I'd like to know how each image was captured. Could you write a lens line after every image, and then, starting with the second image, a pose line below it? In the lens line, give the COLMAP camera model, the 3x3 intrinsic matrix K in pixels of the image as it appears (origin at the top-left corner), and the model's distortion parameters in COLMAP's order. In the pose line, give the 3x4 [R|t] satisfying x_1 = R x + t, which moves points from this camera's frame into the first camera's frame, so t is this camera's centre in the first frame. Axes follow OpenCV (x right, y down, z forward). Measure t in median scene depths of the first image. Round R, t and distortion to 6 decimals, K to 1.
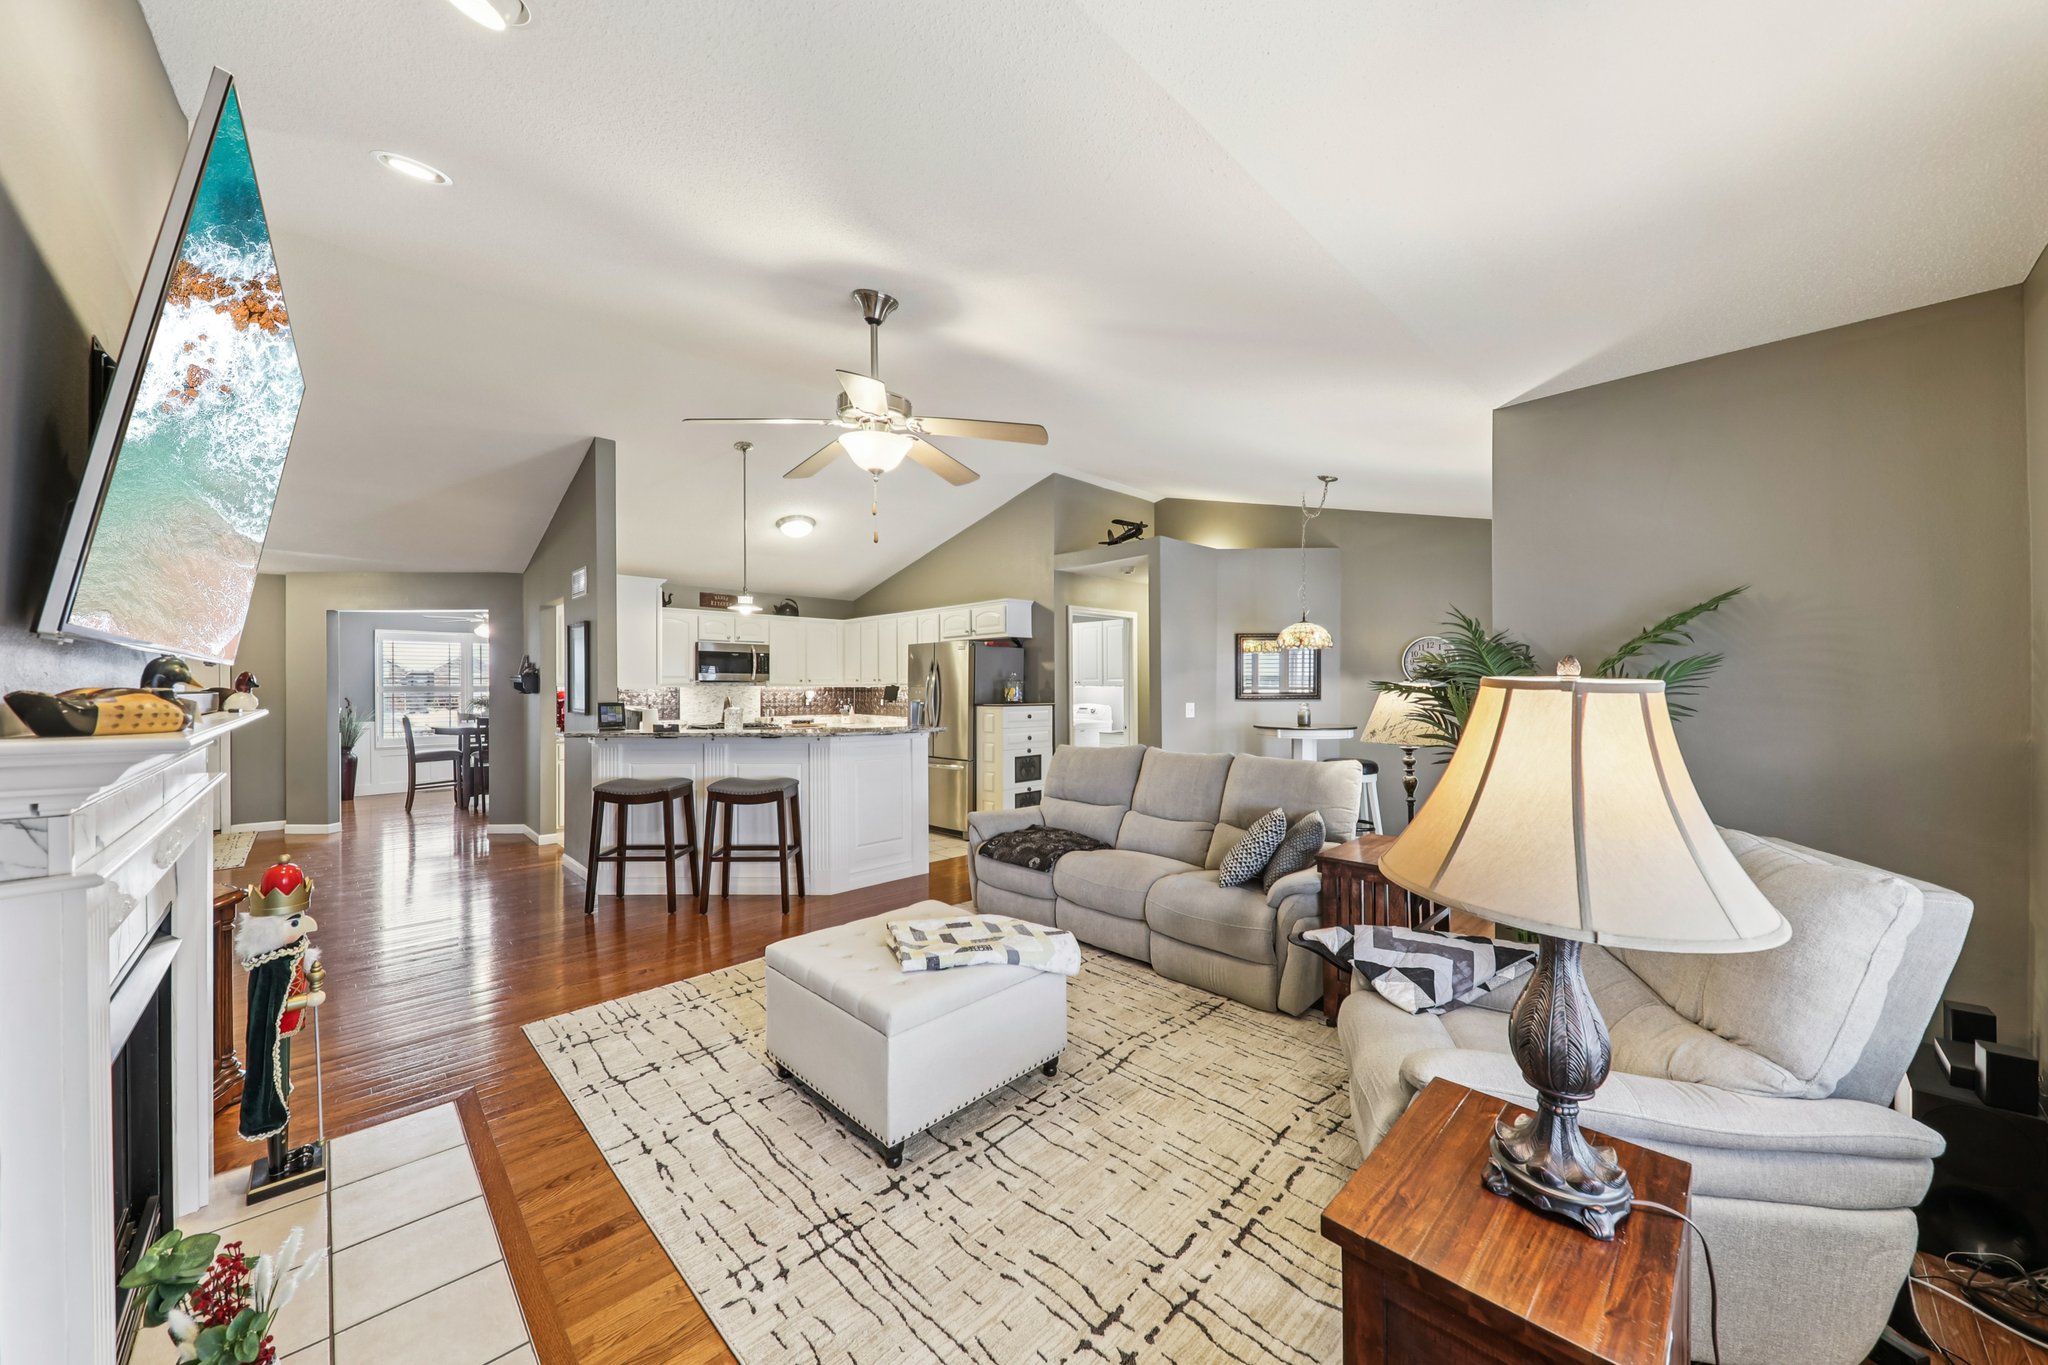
lens RADIAL K [[706.4, 0, 1020.2], [0, 706.4, 688.9], [0, 0, 1]] dist [0.010950, -0.007007]
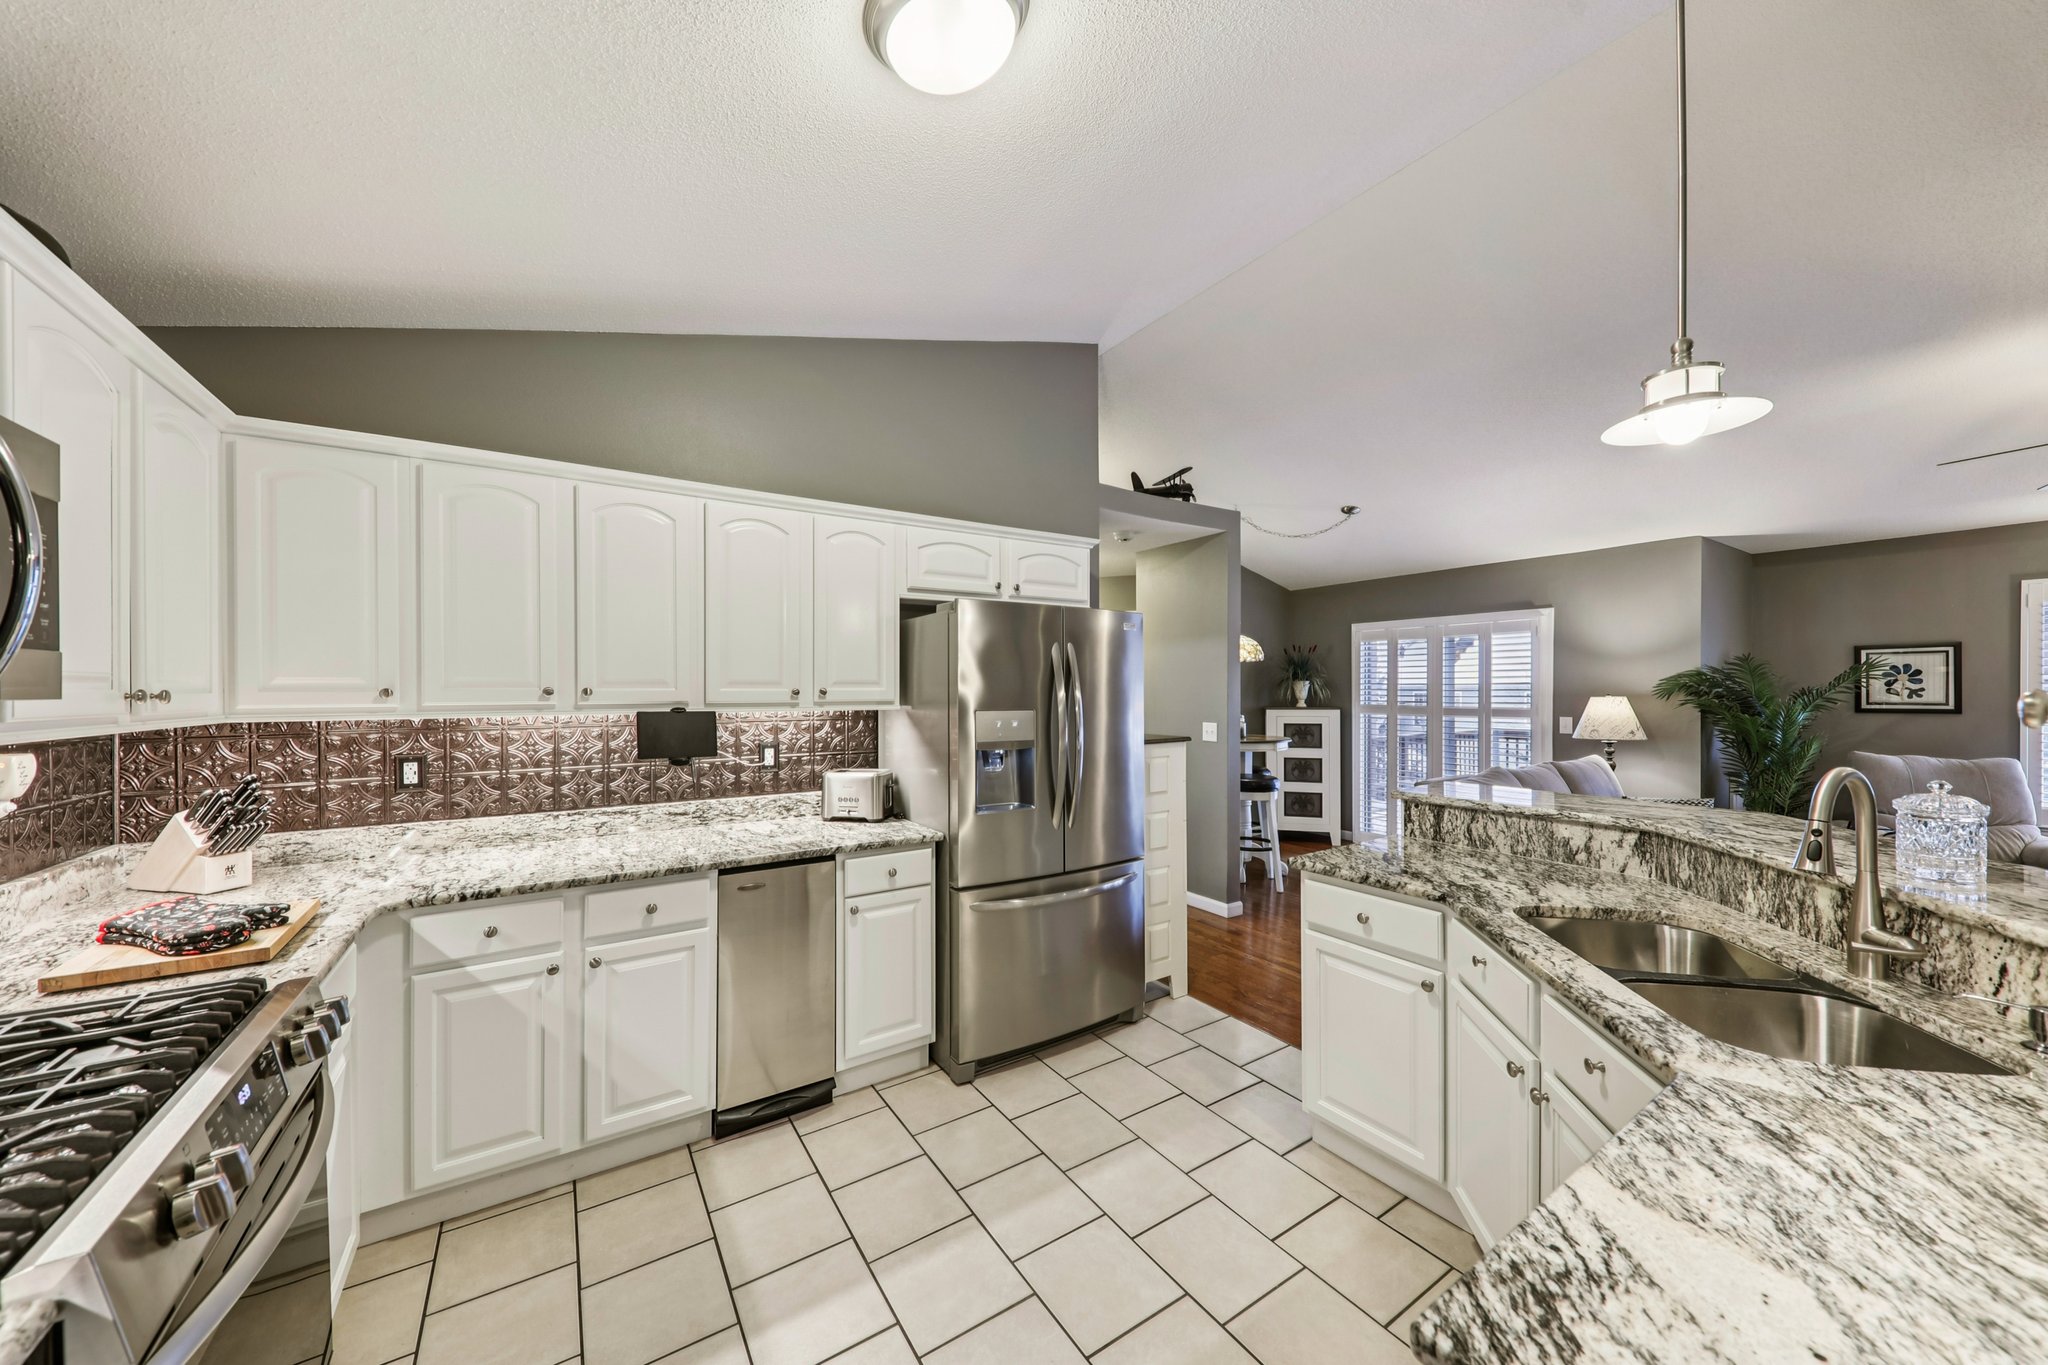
lens RADIAL K [[708.5, 0, 1026.4], [0, 708.5, 690.8], [0, 0, 1]] dist [0.008381, -0.006315]
pose [[0.186562, -0.002765, 0.982439, -0.485867], [0.006105, 0.999980, 0.001655, -0.013273], [-0.982424, 0.005689, 0.186576, 0.838376]]
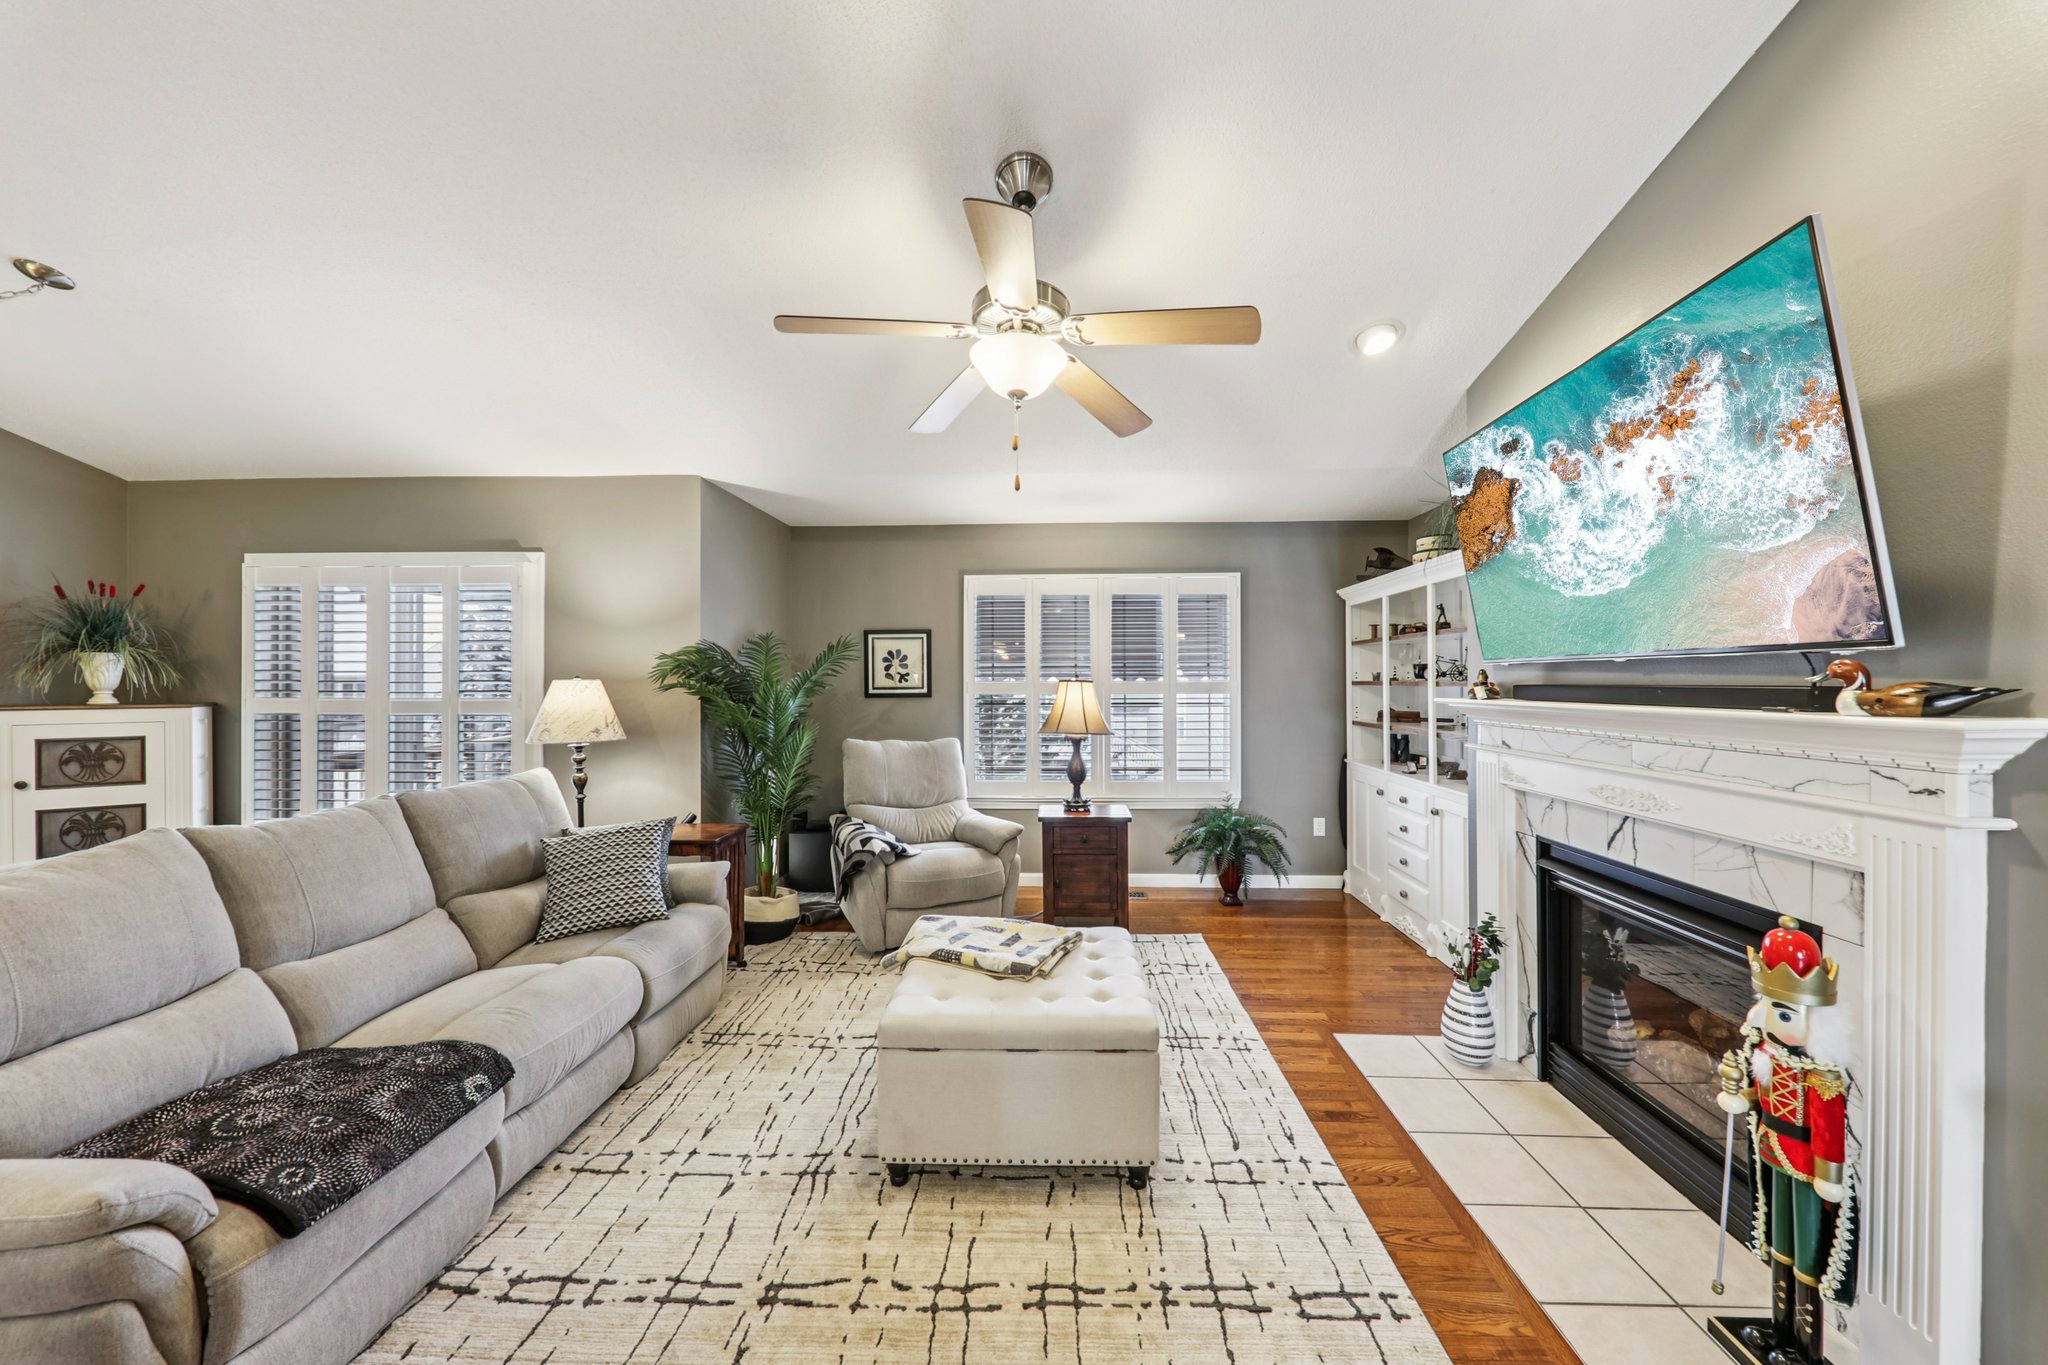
lens RADIAL K [[731.9, 0, 1024.0], [0, 731.9, 682.5], [0, 0, 1]] dist [0.000536, -0.000070]
pose [[-0.684022, -0.000094, 0.729461, -0.276292], [0.003620, 0.999987, 0.003524, -0.002418], [-0.729452, 0.005051, -0.684013, 0.544419]]
